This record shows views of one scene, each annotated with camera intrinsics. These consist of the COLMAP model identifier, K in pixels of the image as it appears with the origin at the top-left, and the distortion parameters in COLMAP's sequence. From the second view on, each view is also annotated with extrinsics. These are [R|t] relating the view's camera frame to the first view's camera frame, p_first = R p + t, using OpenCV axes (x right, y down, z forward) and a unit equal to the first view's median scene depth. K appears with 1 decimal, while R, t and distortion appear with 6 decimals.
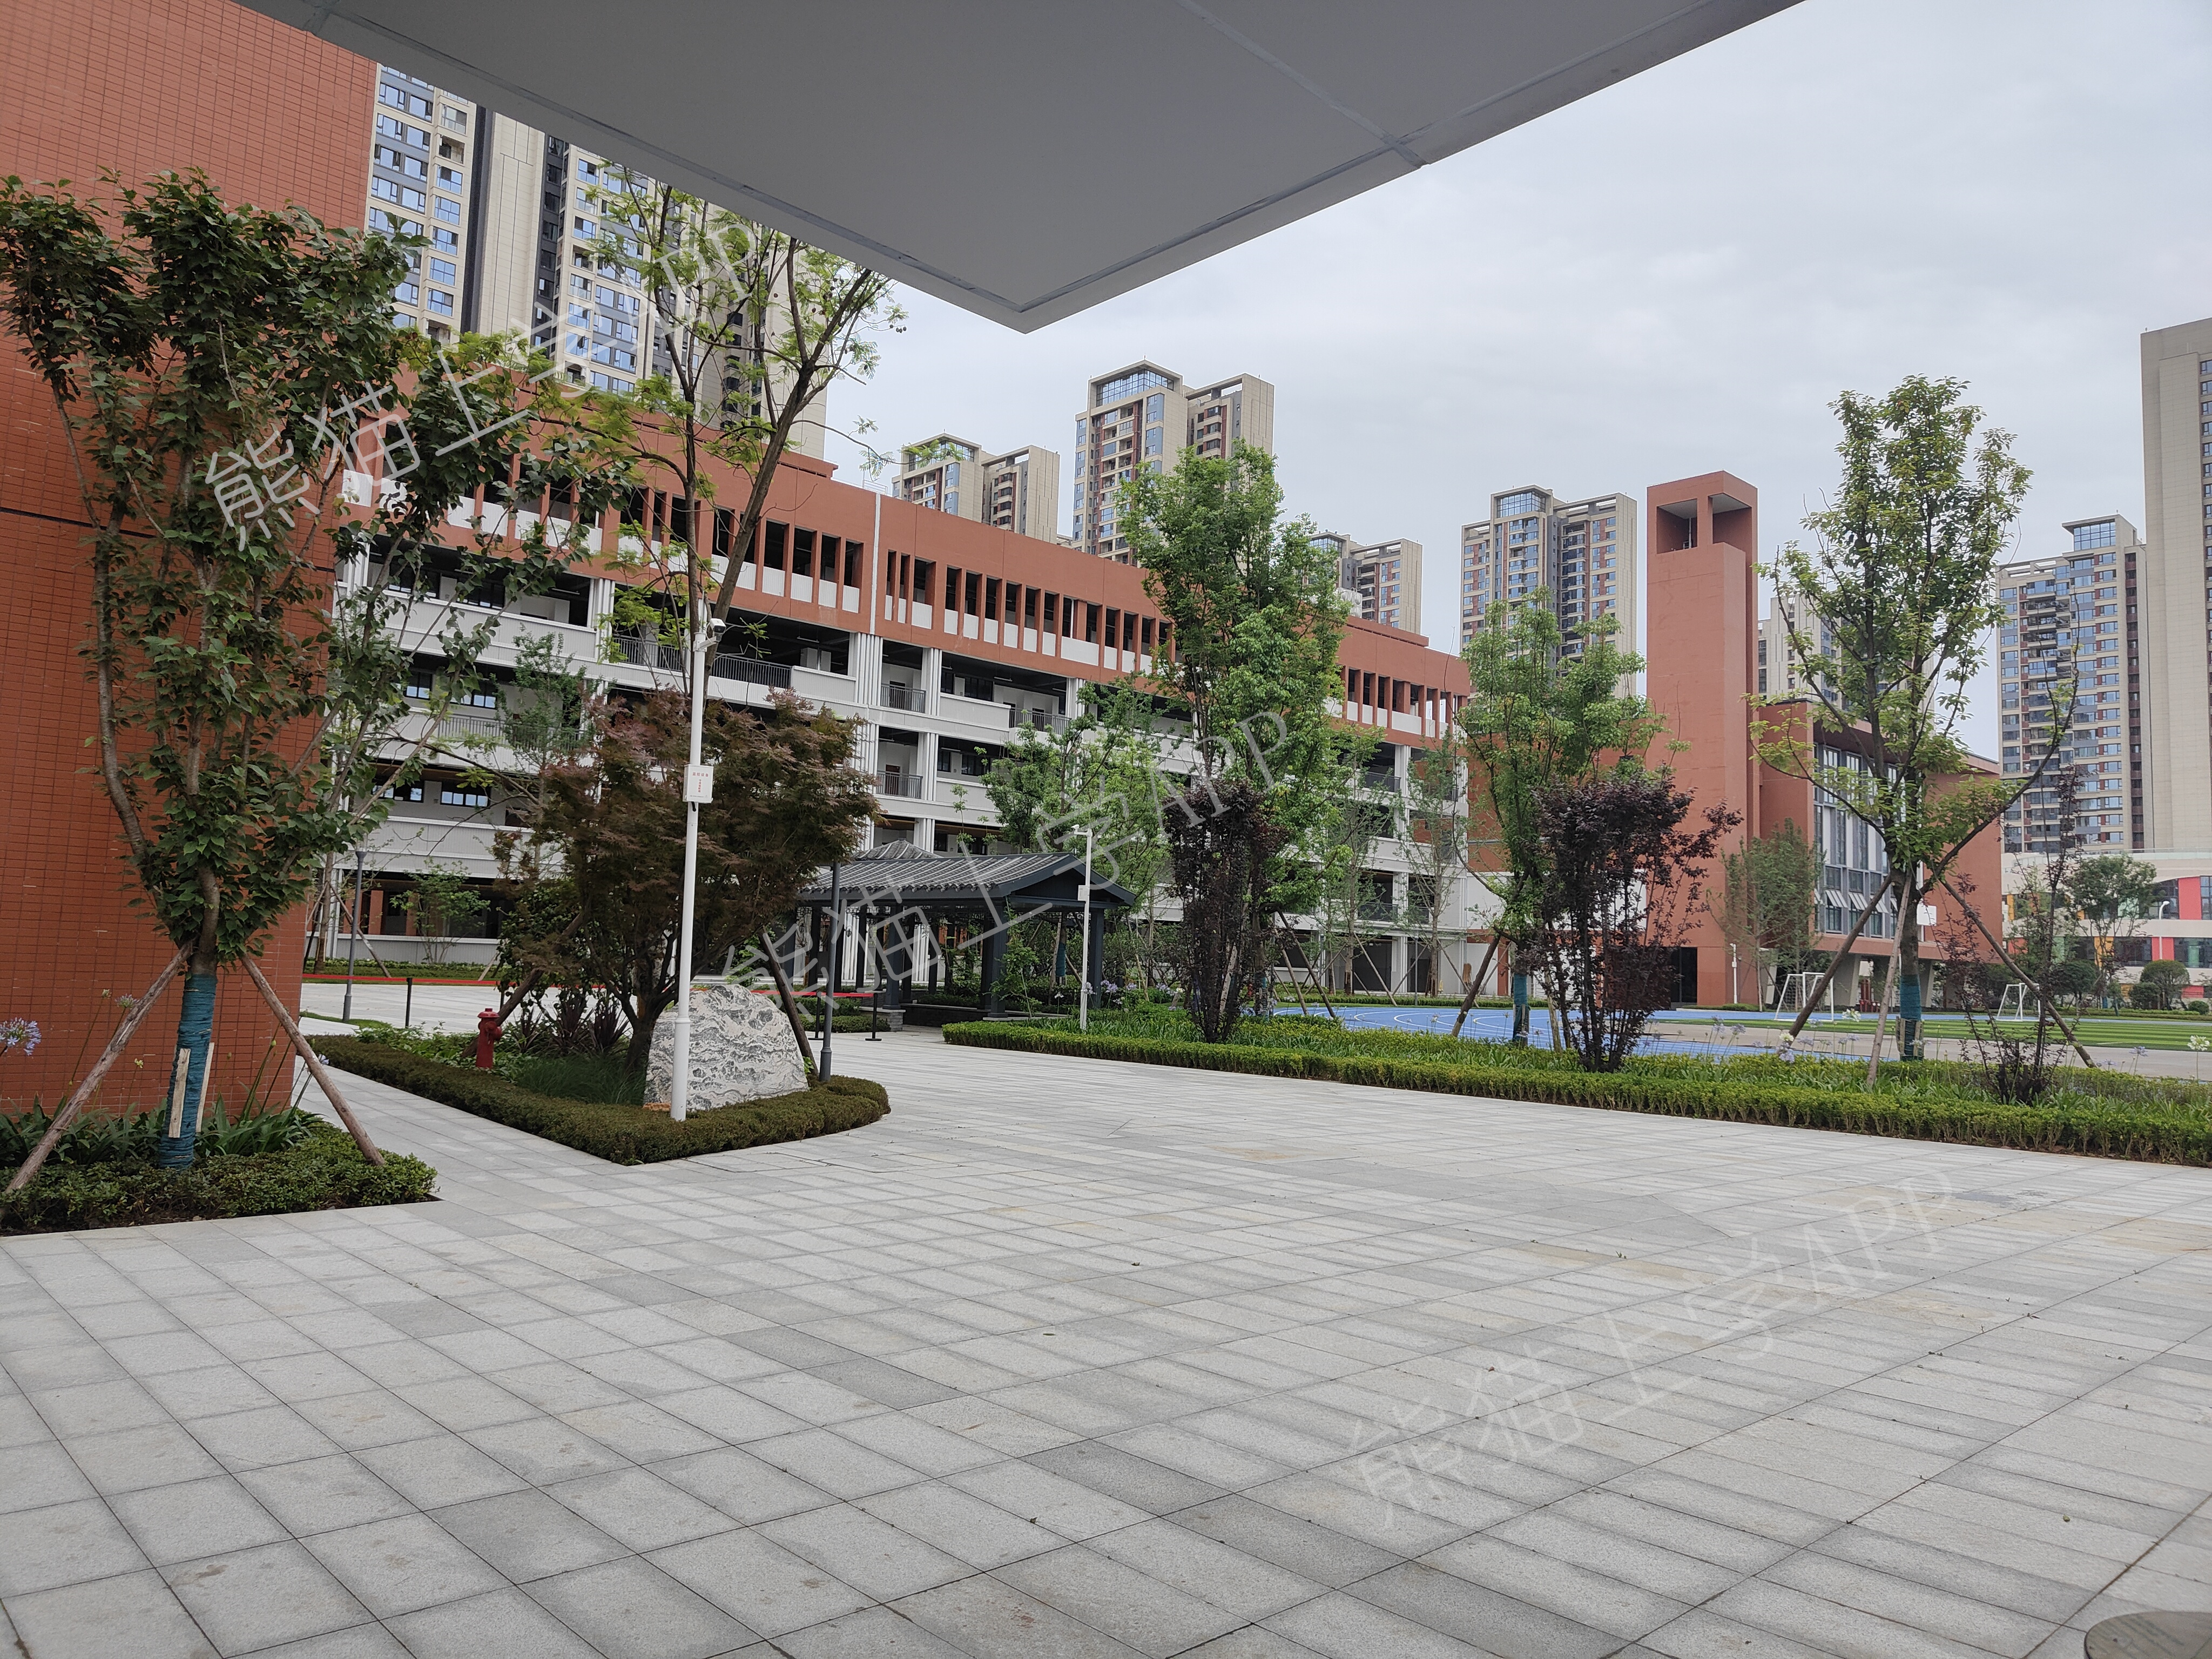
lens RADIAL K [[1653.7, 0, 1106.0], [0, 1653.7, 829.5], [0, 0, 1]] dist [0.028933, -0.001441]
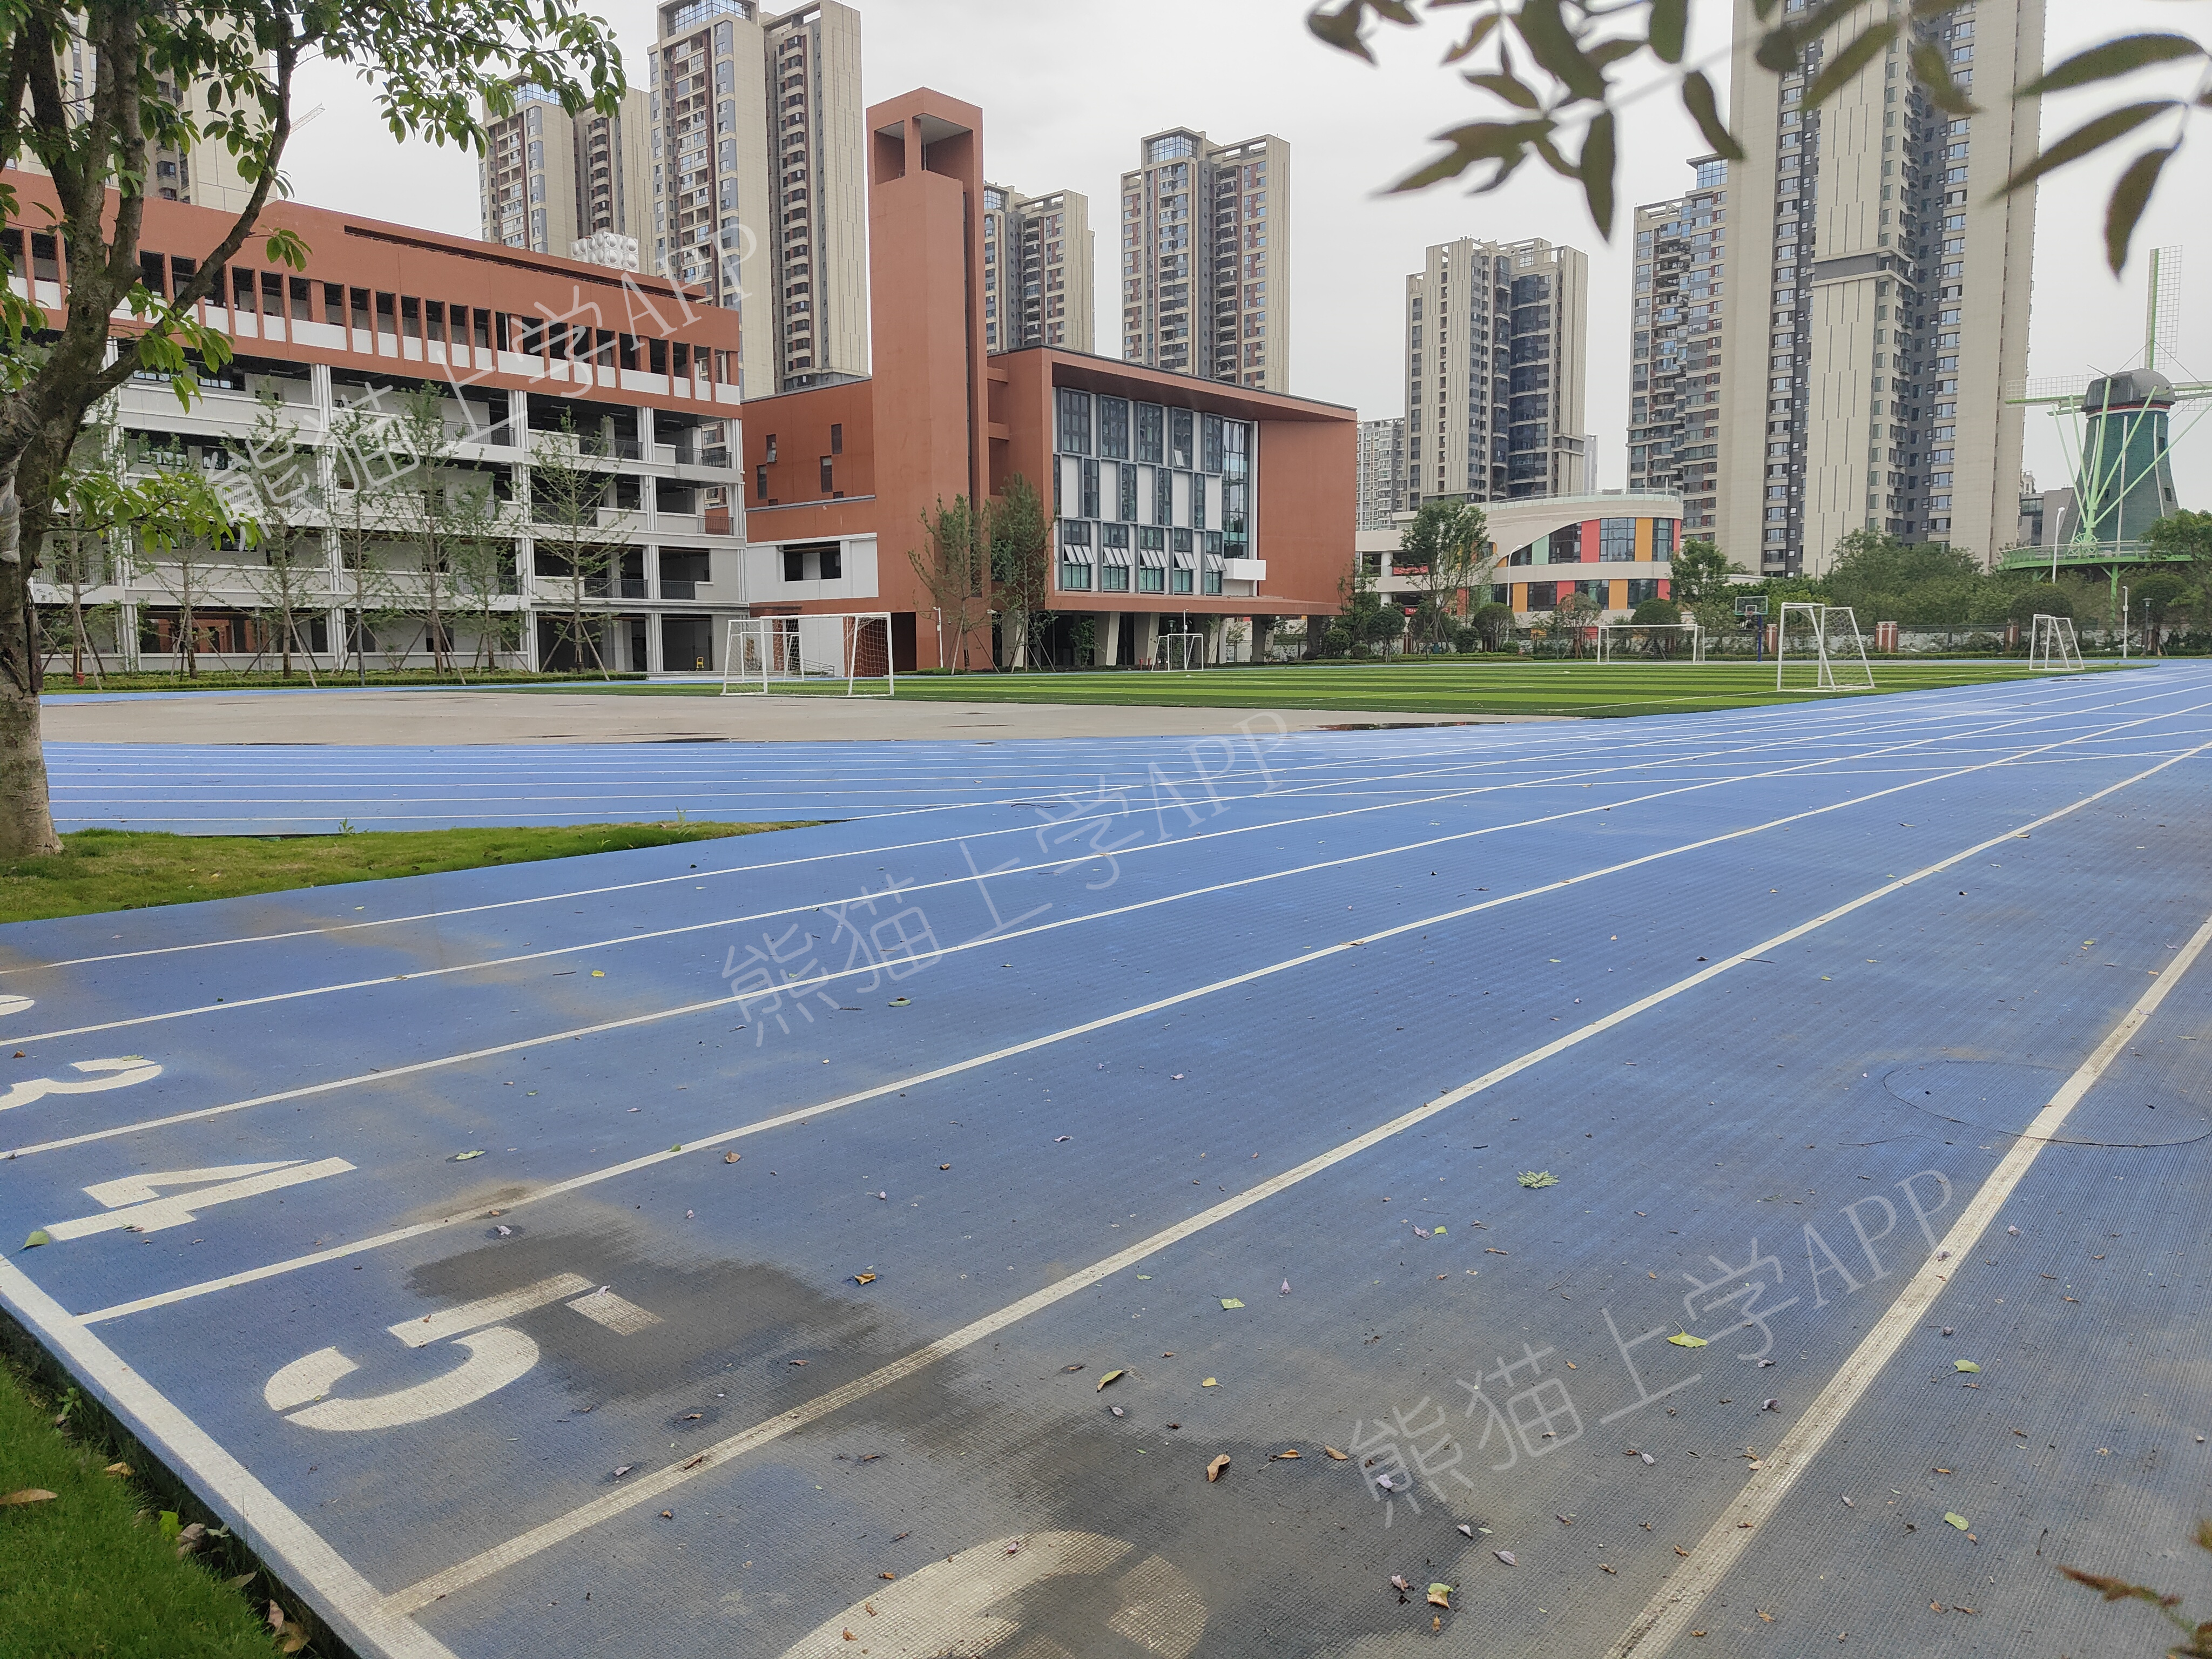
lens RADIAL K [[1653.7, 0, 1106.0], [0, 1653.7, 829.5], [0, 0, 1]] dist [0.028933, -0.001441]
pose [[0.994126, -0.054052, 0.093764, 0.120906], [0.035488, 0.981257, 0.189409, 0.005318], [-0.102244, -0.184969, 0.977411, 0.004910]]
